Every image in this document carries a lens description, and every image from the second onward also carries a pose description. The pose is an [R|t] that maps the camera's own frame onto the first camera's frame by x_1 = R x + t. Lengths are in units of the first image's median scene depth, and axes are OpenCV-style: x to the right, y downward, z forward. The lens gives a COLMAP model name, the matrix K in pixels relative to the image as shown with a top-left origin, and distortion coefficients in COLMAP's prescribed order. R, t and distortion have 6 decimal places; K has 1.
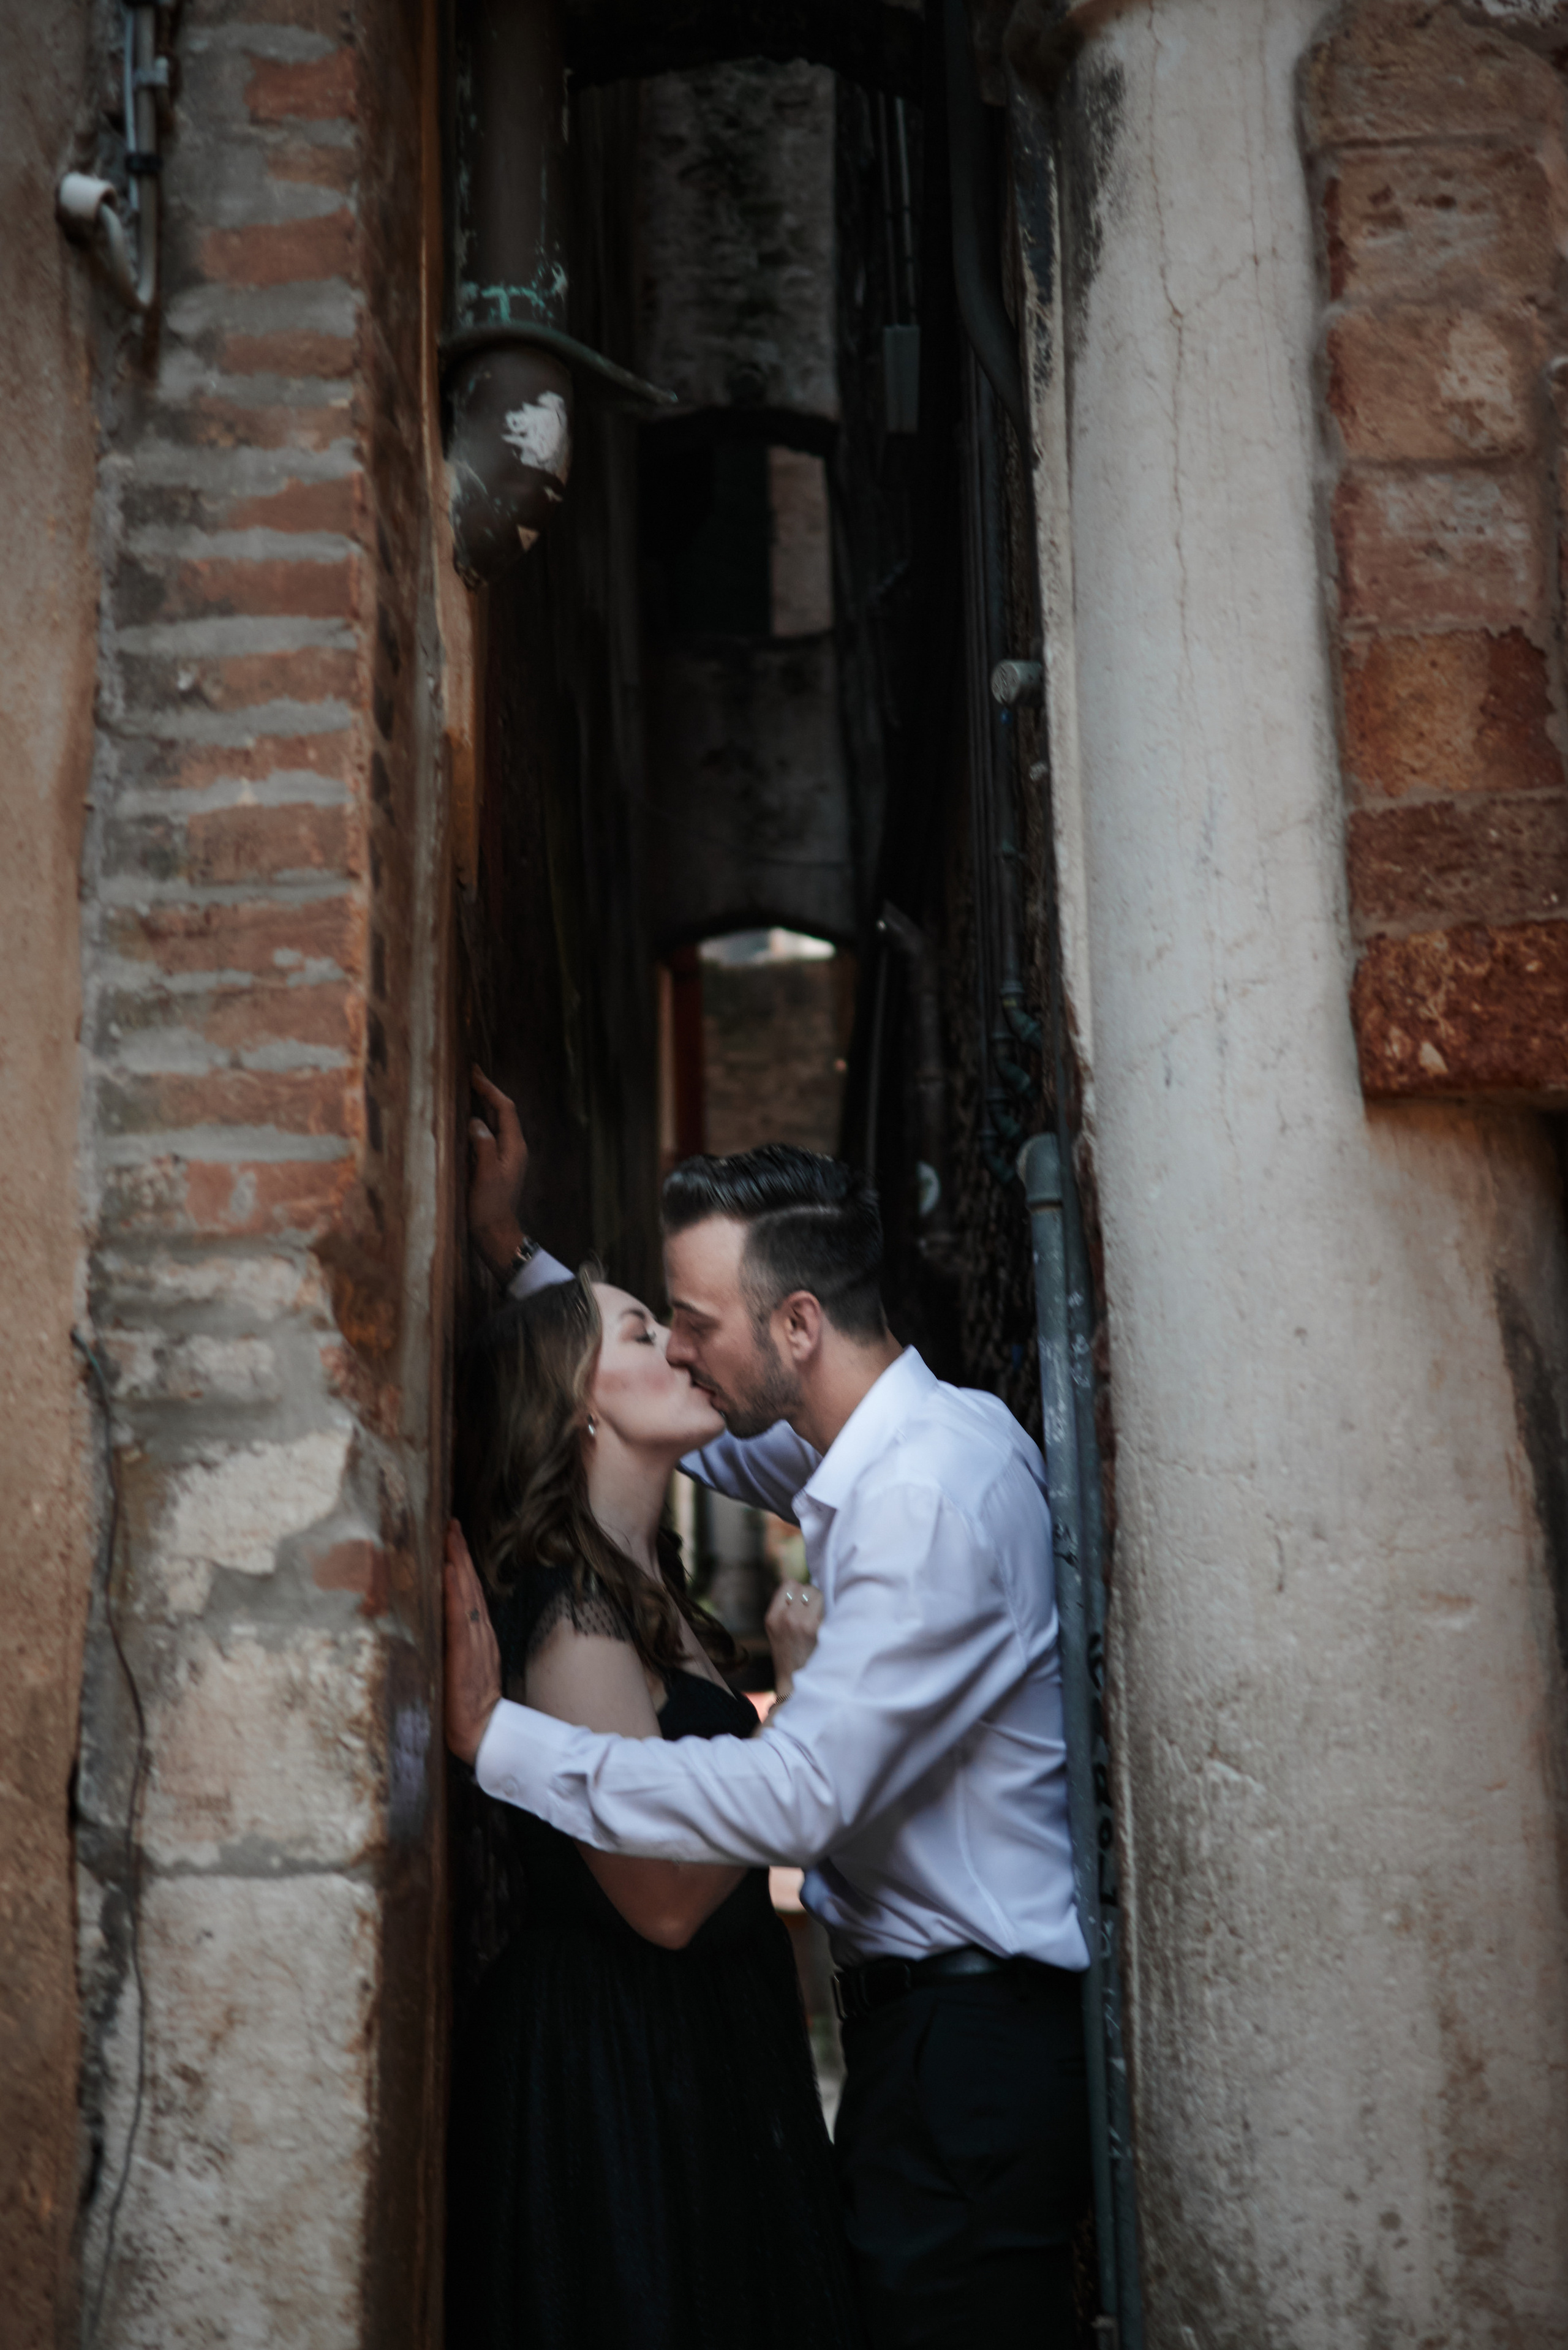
lens RADIAL K [[3199.3, 0, 831.3], [0, 3199.3, 1097.4], [0, 0, 1]] dist [-0.017377, 0.008958]
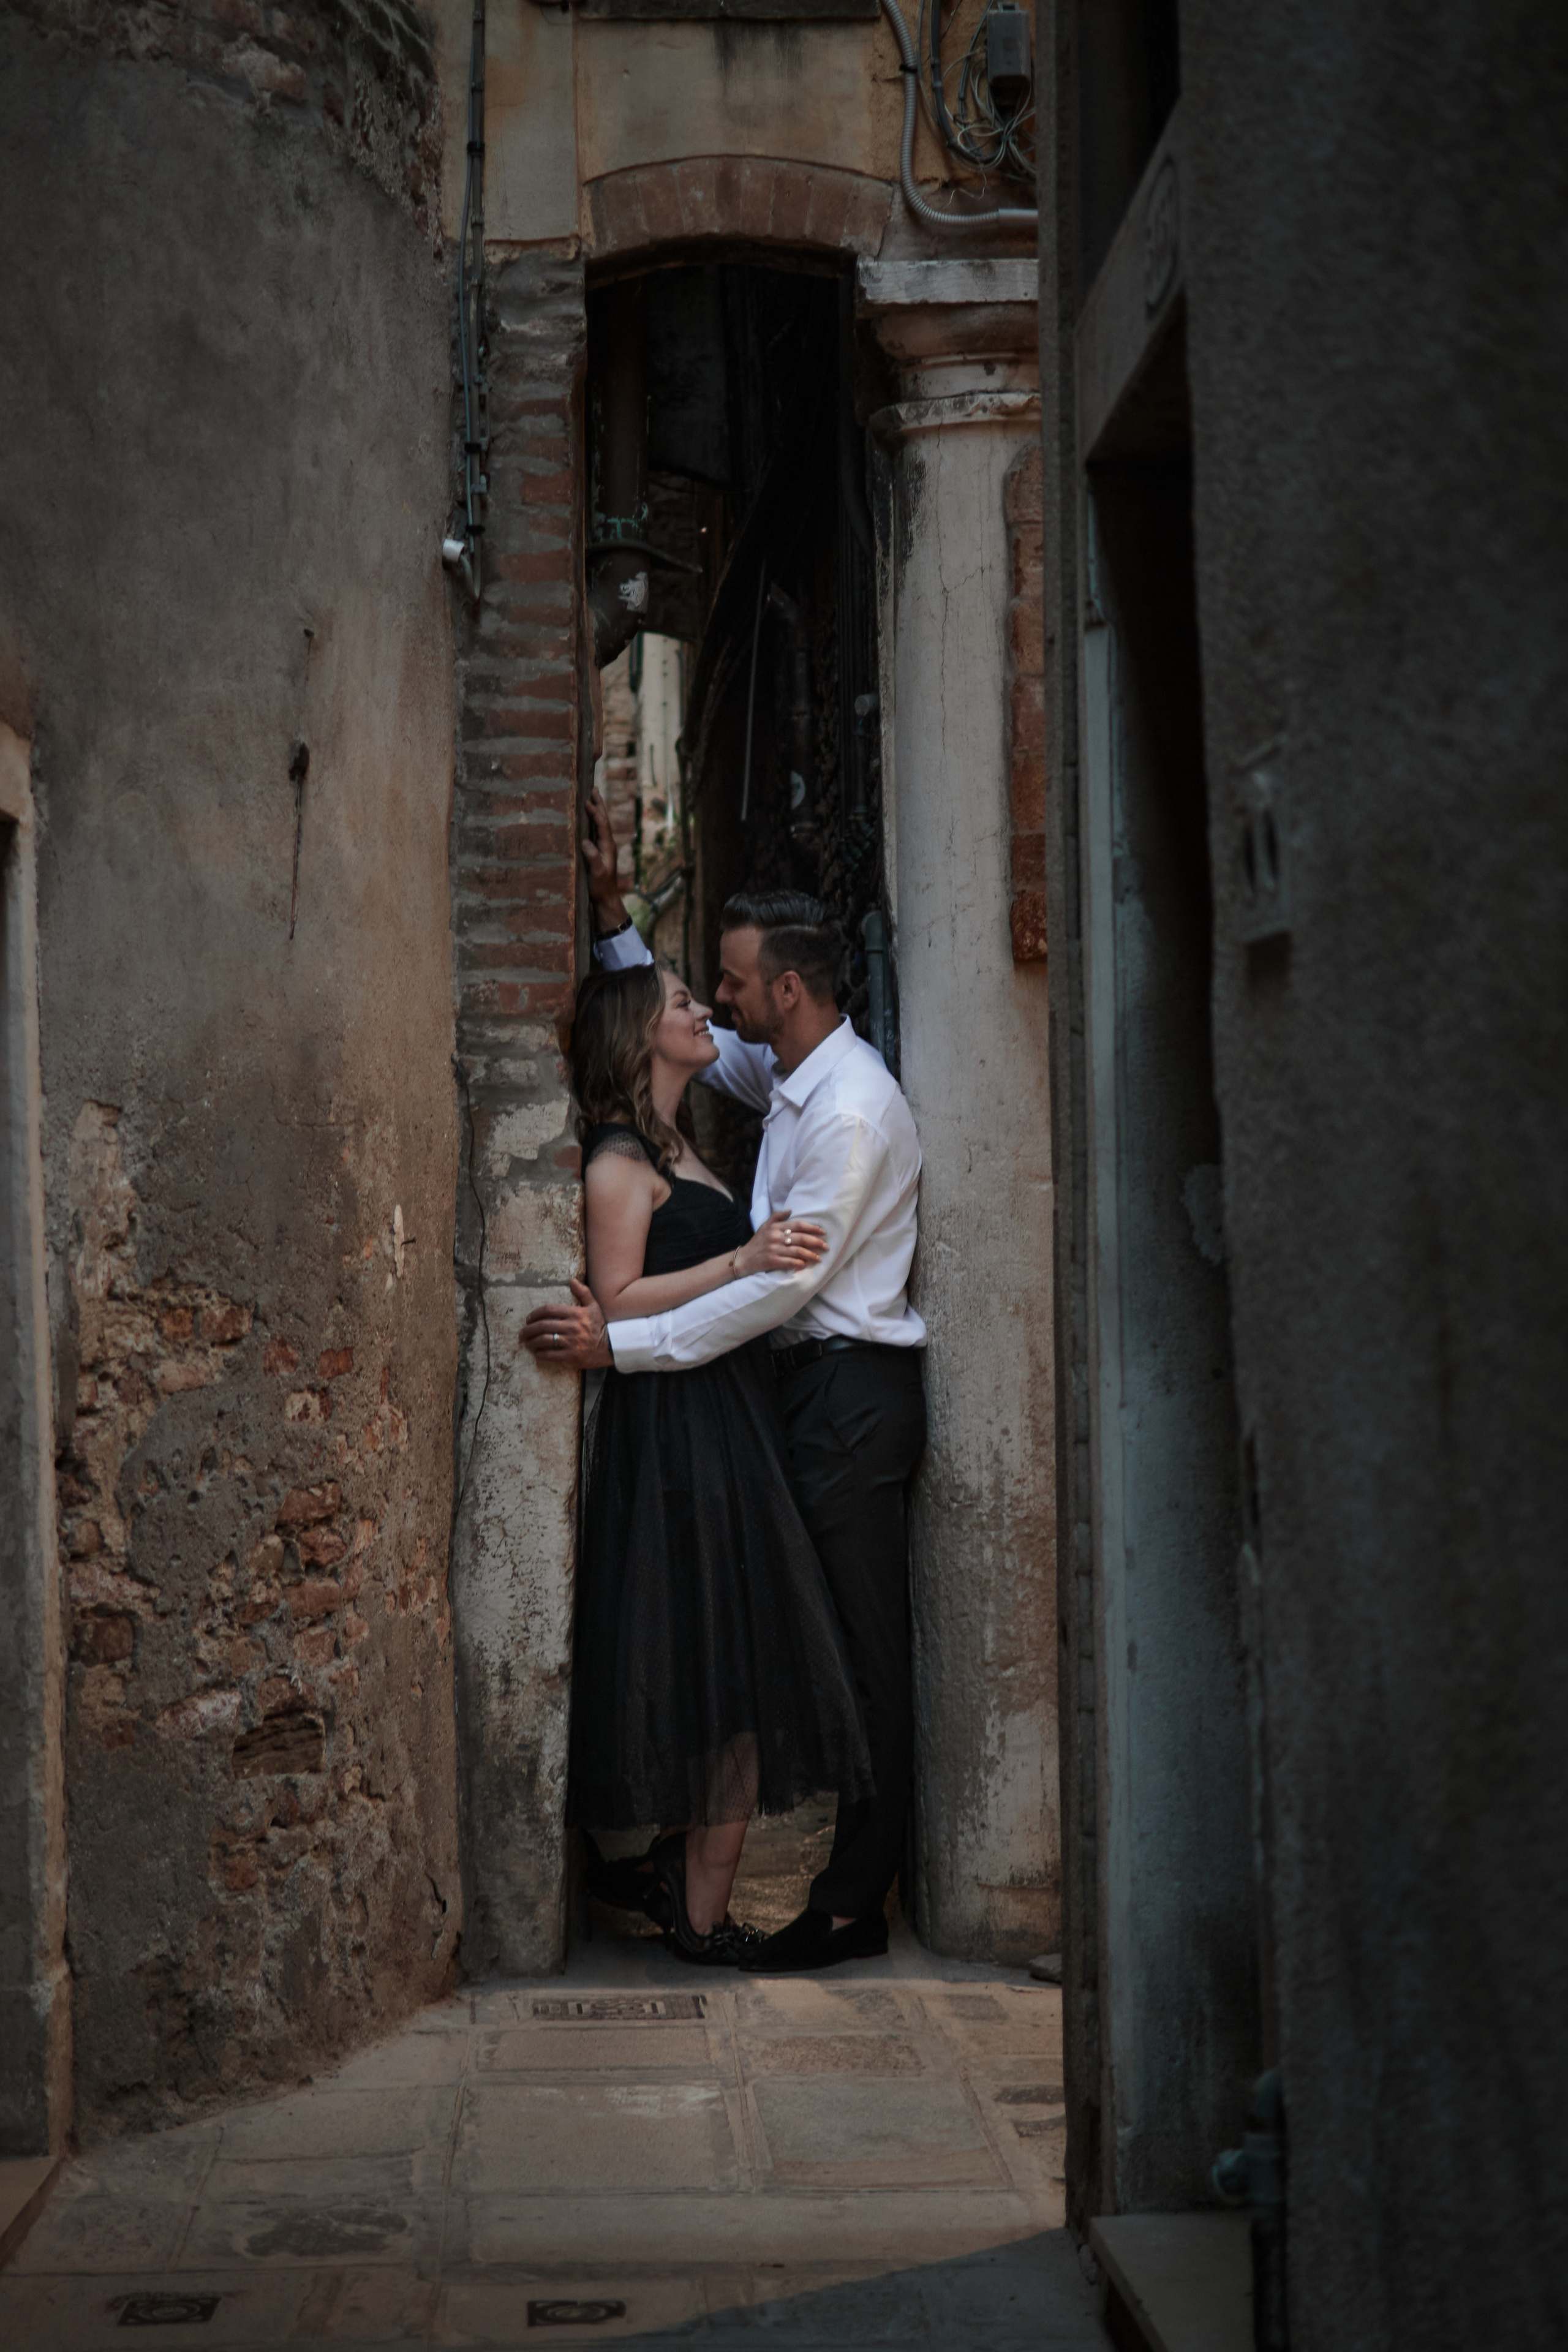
lens RADIAL K [[3332.9, 0, 784.0], [0, 3332.9, 1176.0], [0, 0, 1]] dist [-0.014966, -0.033865]
pose [[0.999146, 0.013407, 0.039074, -0.088219], [-0.021724, 0.975046, 0.220938, -0.372526], [-0.035137, -0.221598, 0.974505, -1.346965]]
